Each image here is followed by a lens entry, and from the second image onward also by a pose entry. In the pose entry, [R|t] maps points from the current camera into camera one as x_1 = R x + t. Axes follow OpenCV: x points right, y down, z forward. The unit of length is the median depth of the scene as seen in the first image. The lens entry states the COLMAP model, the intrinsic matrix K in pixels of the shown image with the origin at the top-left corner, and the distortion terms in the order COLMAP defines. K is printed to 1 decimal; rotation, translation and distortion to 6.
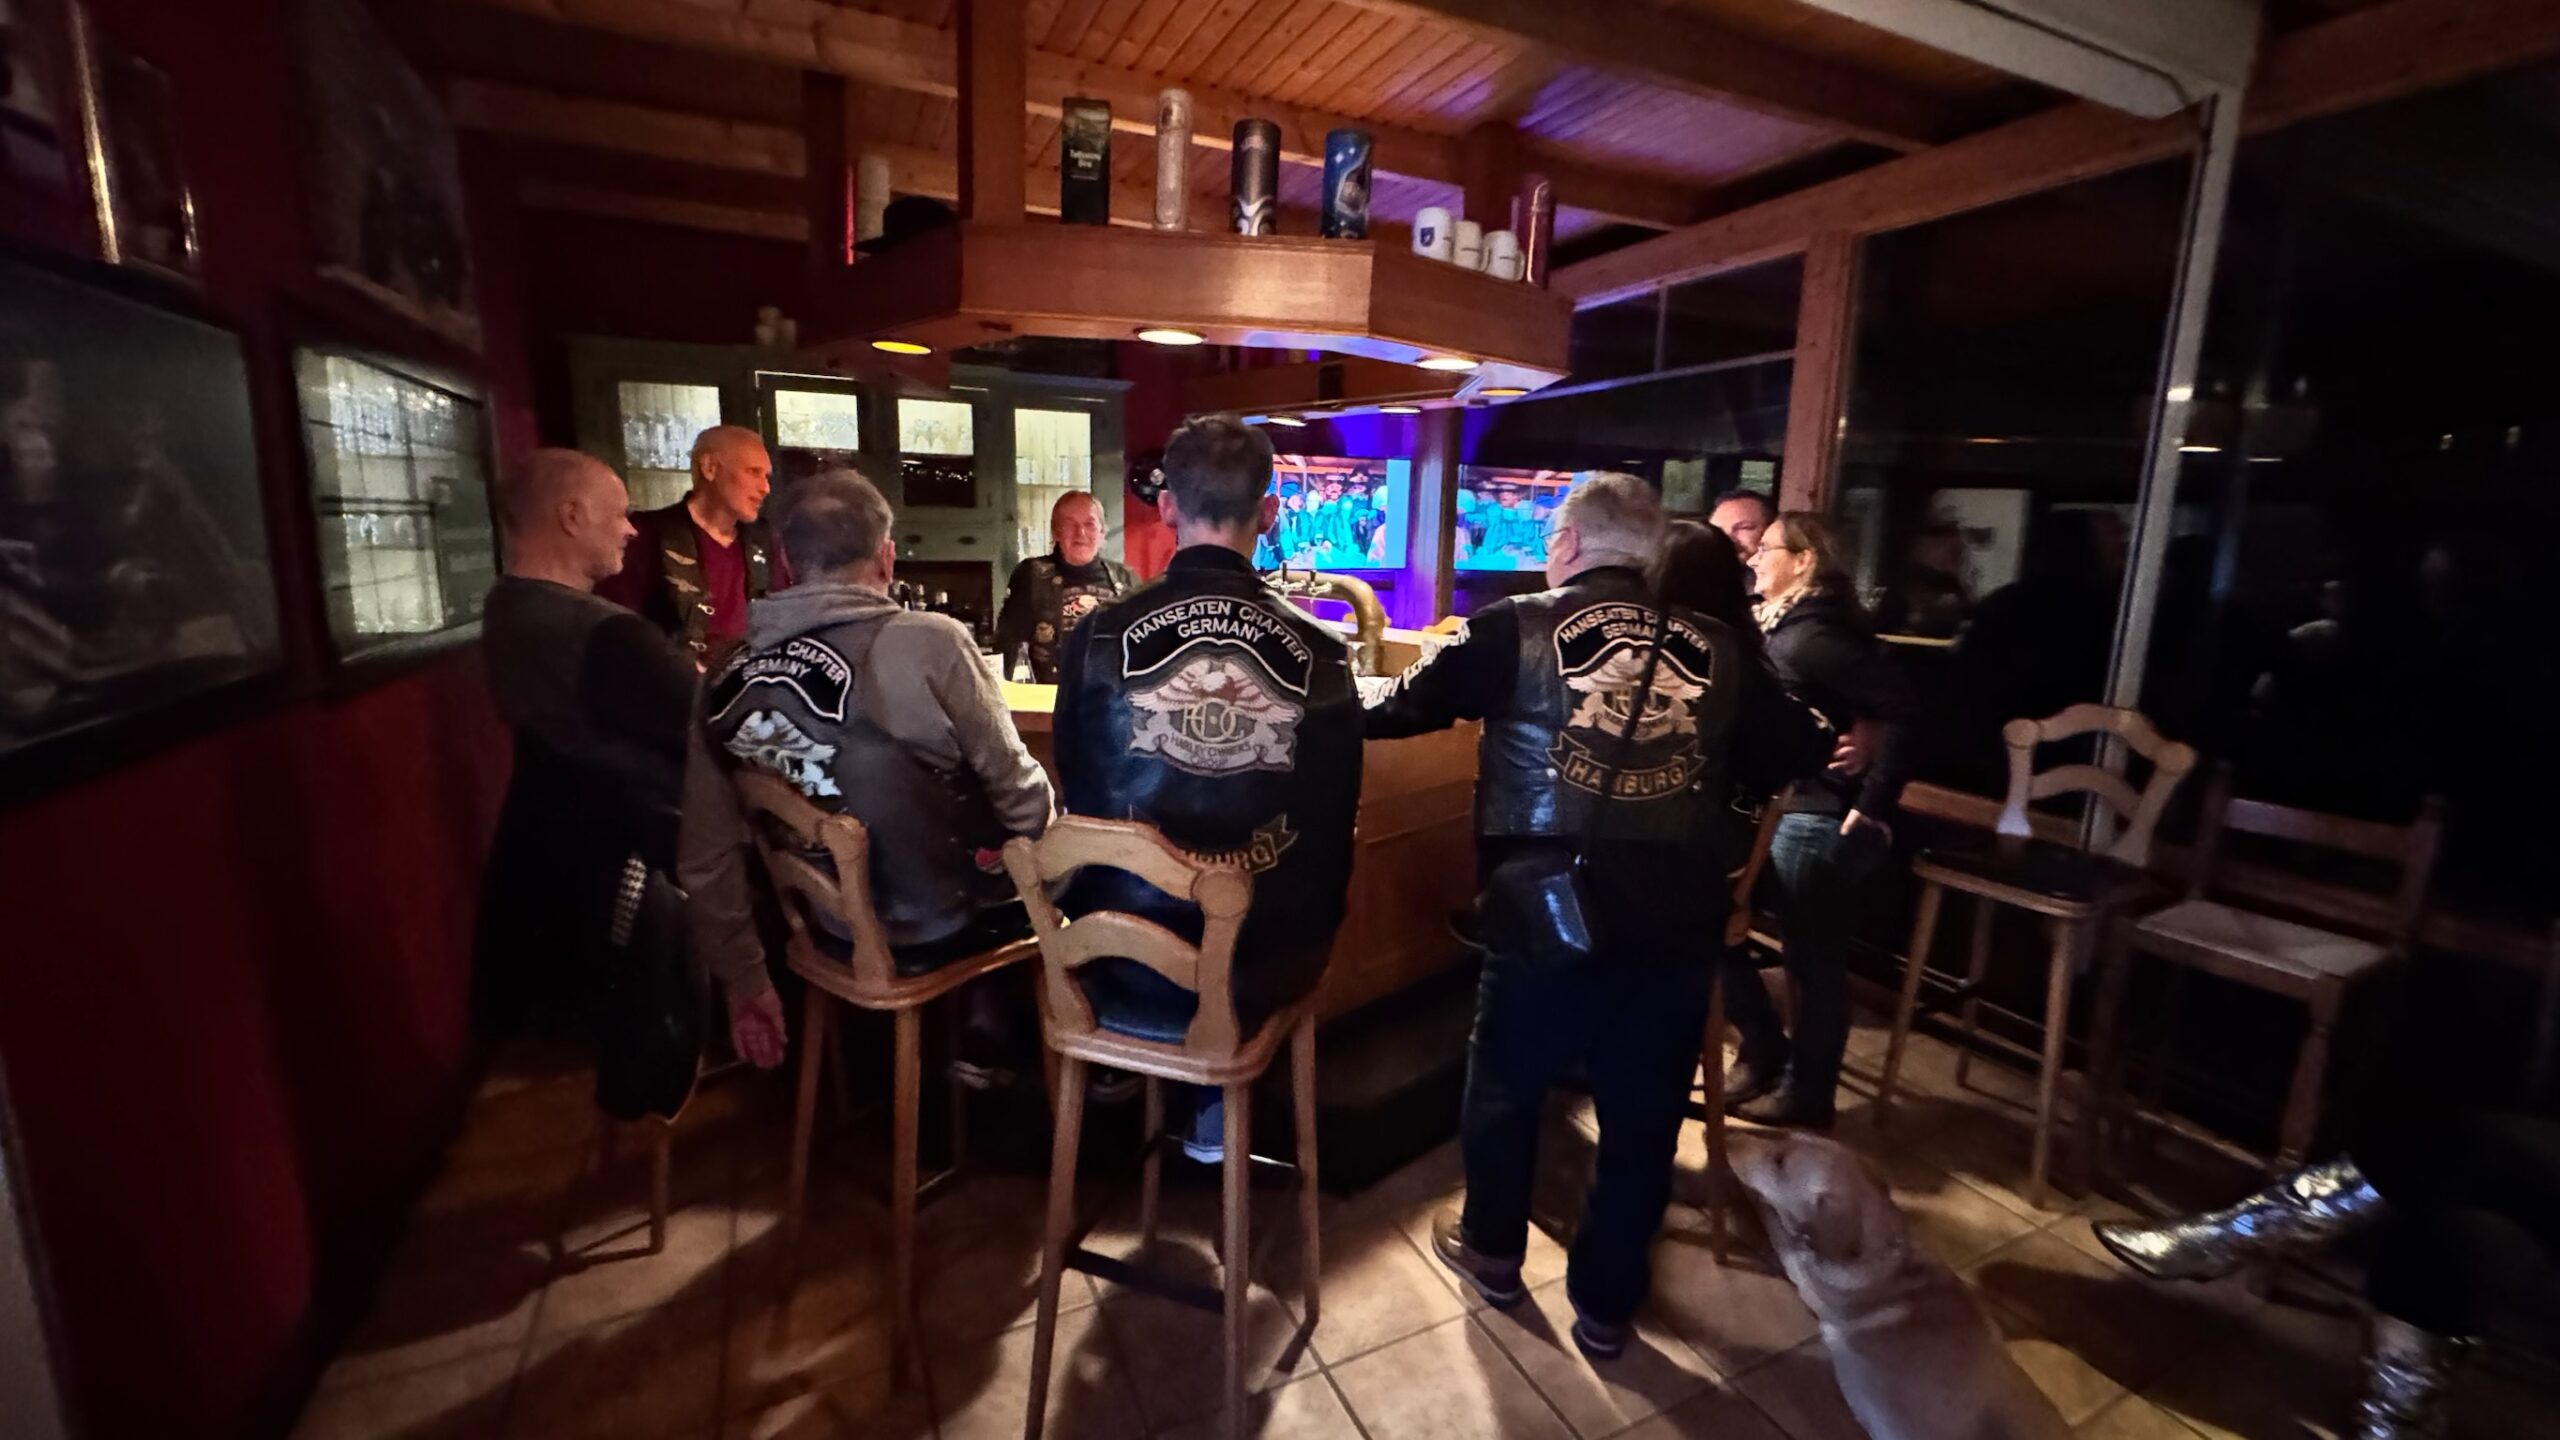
lens RADIAL K [[1020.5, 0, 1268.8], [0, 1020.5, 723.4], [0, 0, 1]] dist [0.001343, 0.000172]
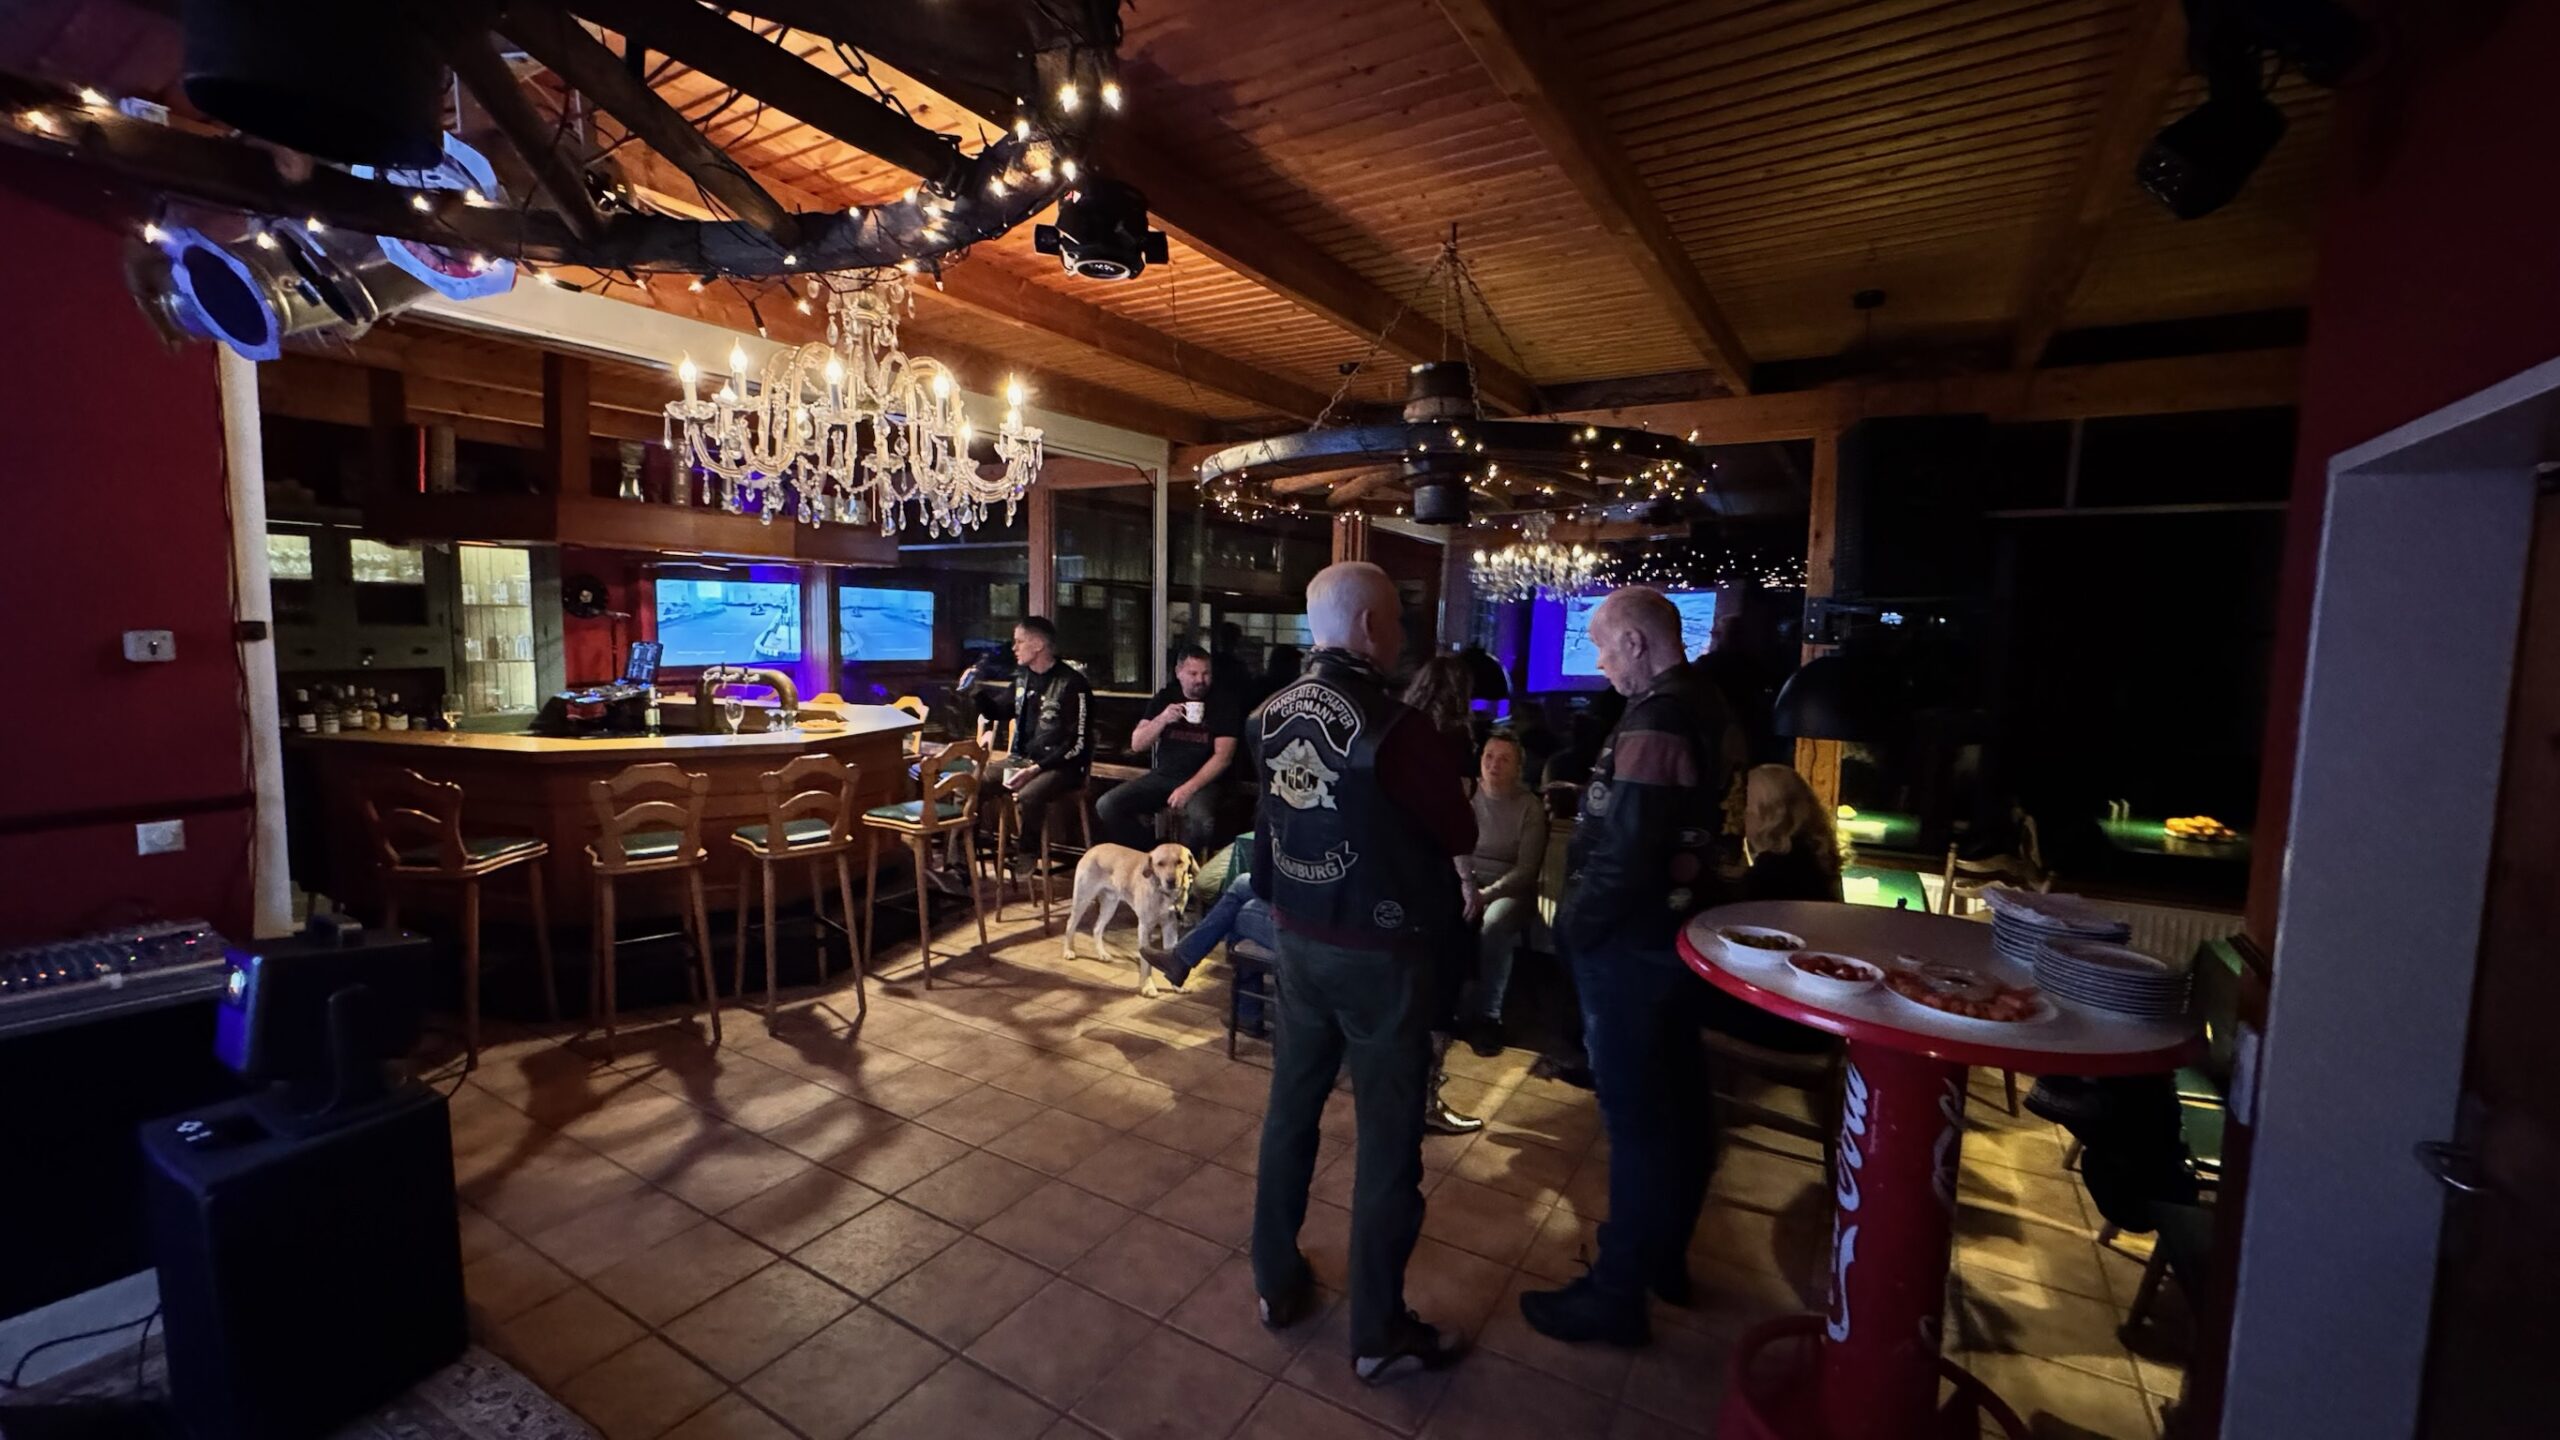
lens RADIAL K [[1020.5, 0, 1277.8], [0, 1020.5, 723.4], [0, 0, 1]] dist [0.001343, 0.000172]
pose [[0.837000, -0.063755, 0.543477, -0.106818], [0.102989, 0.993794, -0.042030, 0.069661], [-0.537425, 0.091151, 0.838371, -0.603348]]
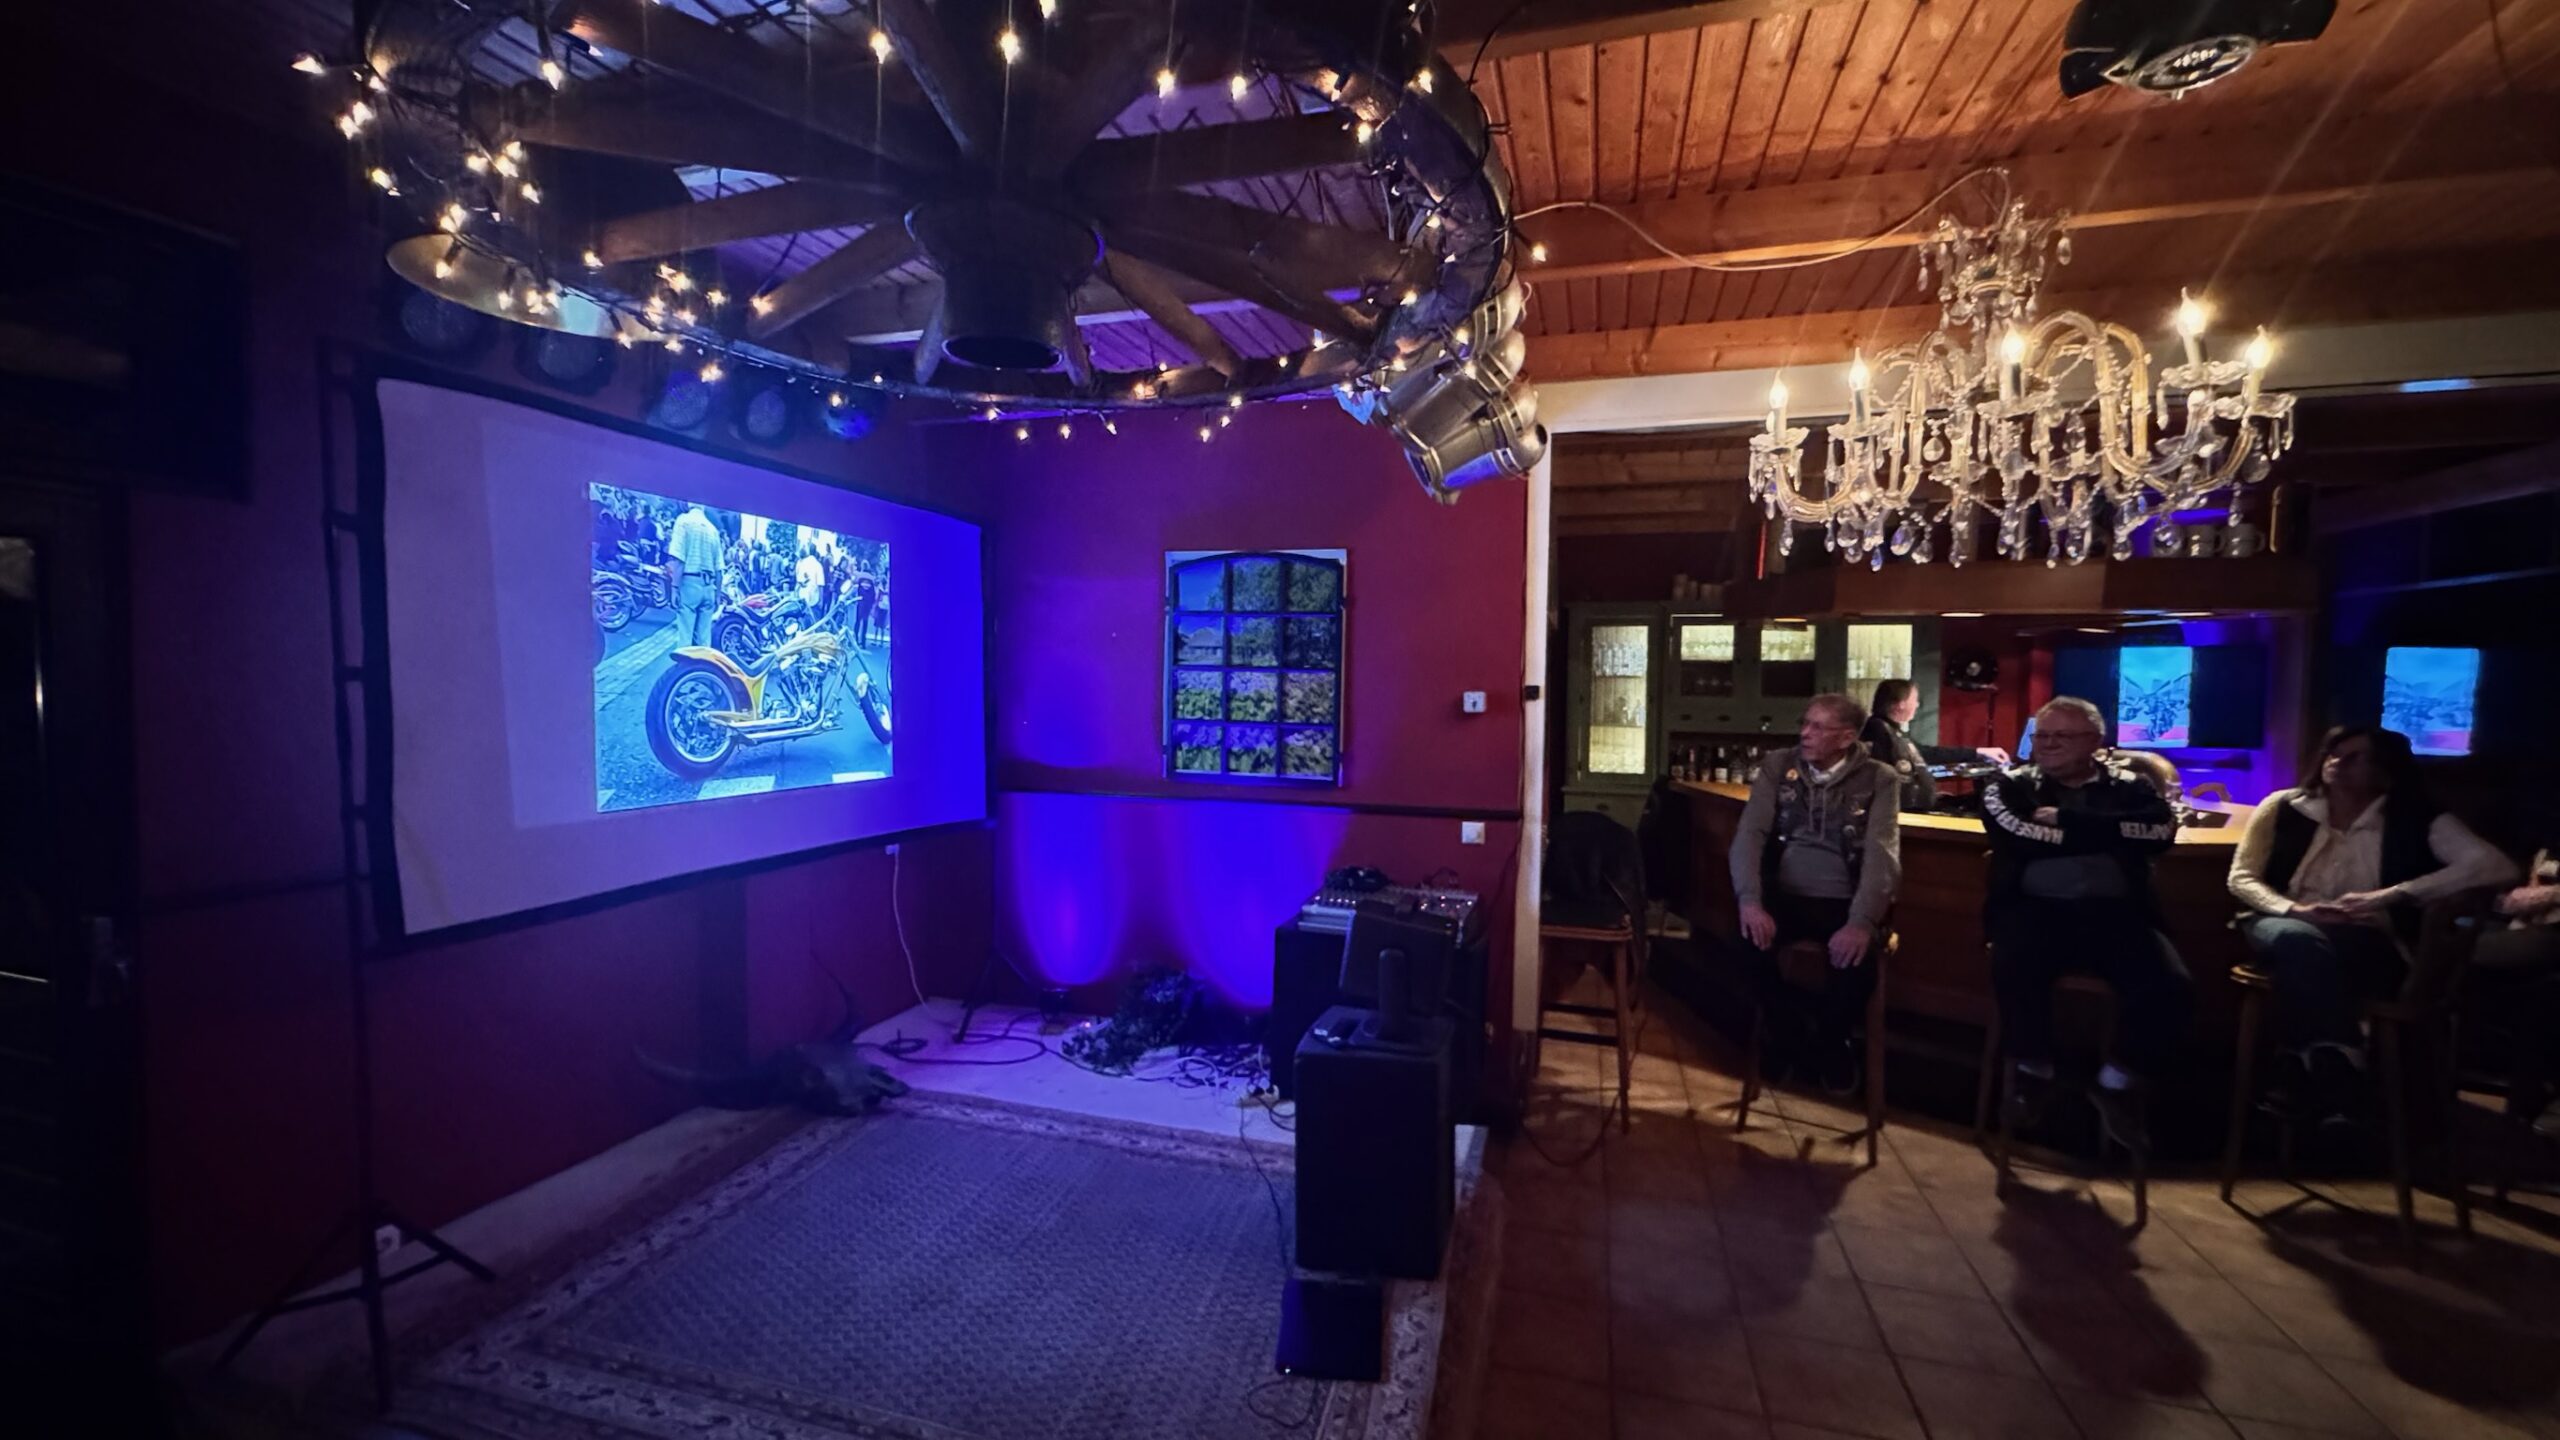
lens RADIAL K [[1020.5, 0, 1269.8], [0, 1020.5, 731.8], [0, 0, 1]] dist [0.001343, 0.000172]
pose [[0.739961, 0.016804, -0.672440, 0.104264], [-0.115850, 0.987933, -0.102796, 0.068125], [0.662598, 0.153967, 0.732979, -0.520538]]
